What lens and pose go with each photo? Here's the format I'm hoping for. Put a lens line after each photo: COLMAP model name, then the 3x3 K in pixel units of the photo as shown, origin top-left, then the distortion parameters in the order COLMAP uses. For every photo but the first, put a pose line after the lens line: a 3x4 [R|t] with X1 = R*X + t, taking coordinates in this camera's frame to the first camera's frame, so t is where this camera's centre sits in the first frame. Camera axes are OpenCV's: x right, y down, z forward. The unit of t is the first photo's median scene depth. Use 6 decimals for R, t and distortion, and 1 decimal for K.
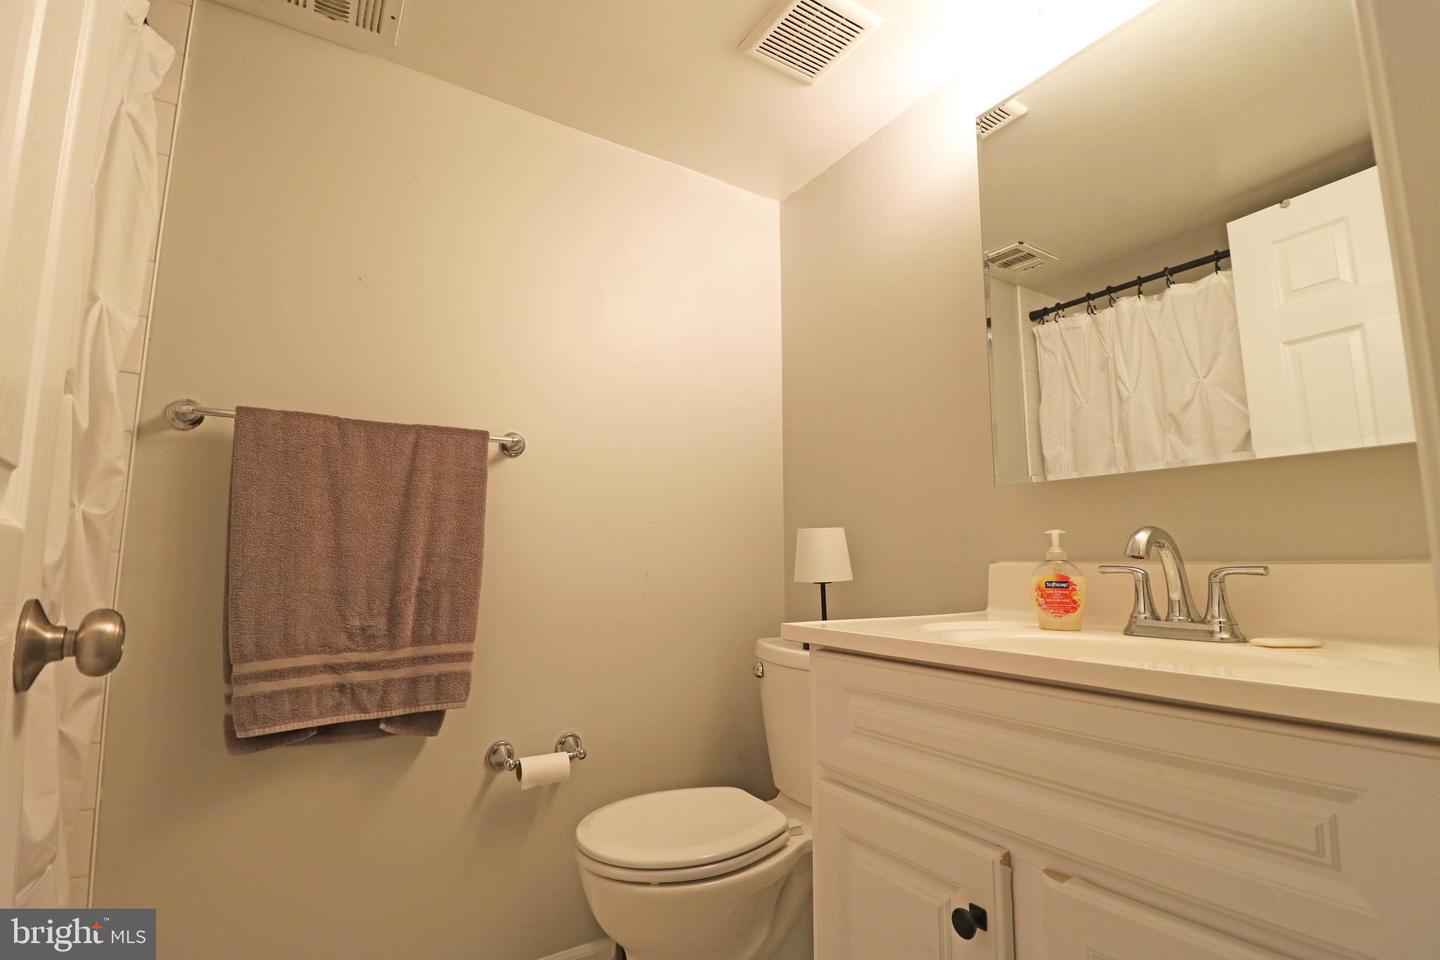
lens RADIAL K [[667.8, 0, 729.3], [0, 667.8, 476.0], [0, 0, 1]] dist [0.003289, -0.015055]
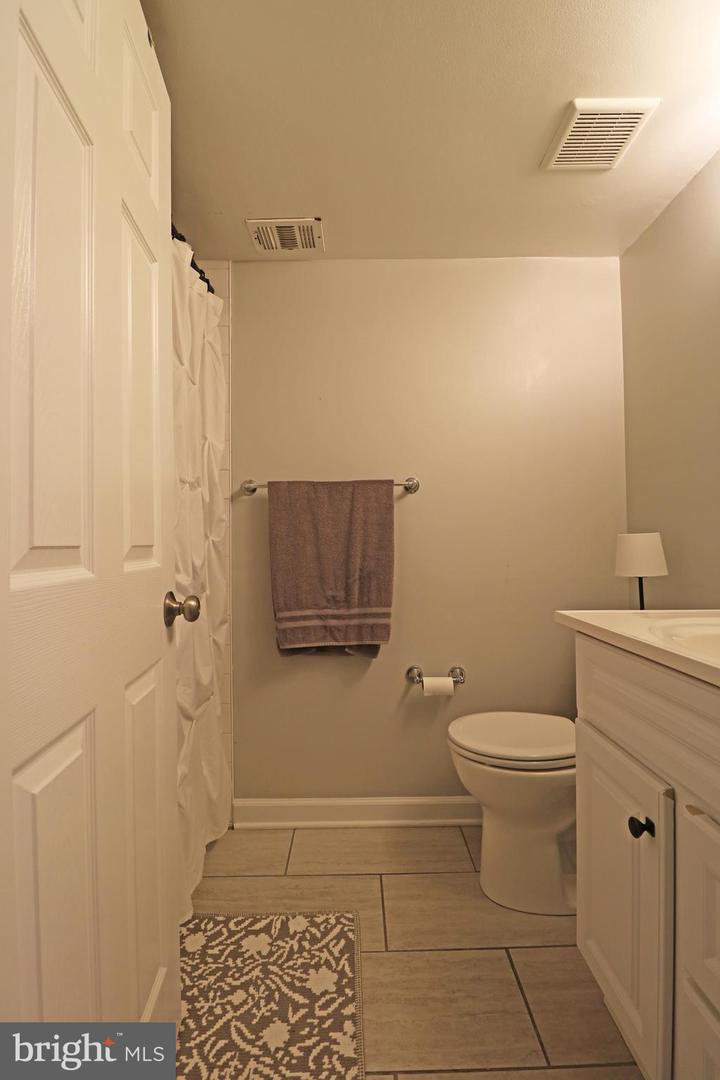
lens RADIAL K [[500.8, 0, 354.8], [0, 500.8, 533.5], [0, 0, 1]] dist [0.003289, -0.015055]
pose [[0.836649, -0.018663, -0.547422, 0.254797], [0.081535, 0.992528, 0.090776, -0.063250], [0.541637, -0.120582, 0.831919, -0.089333]]
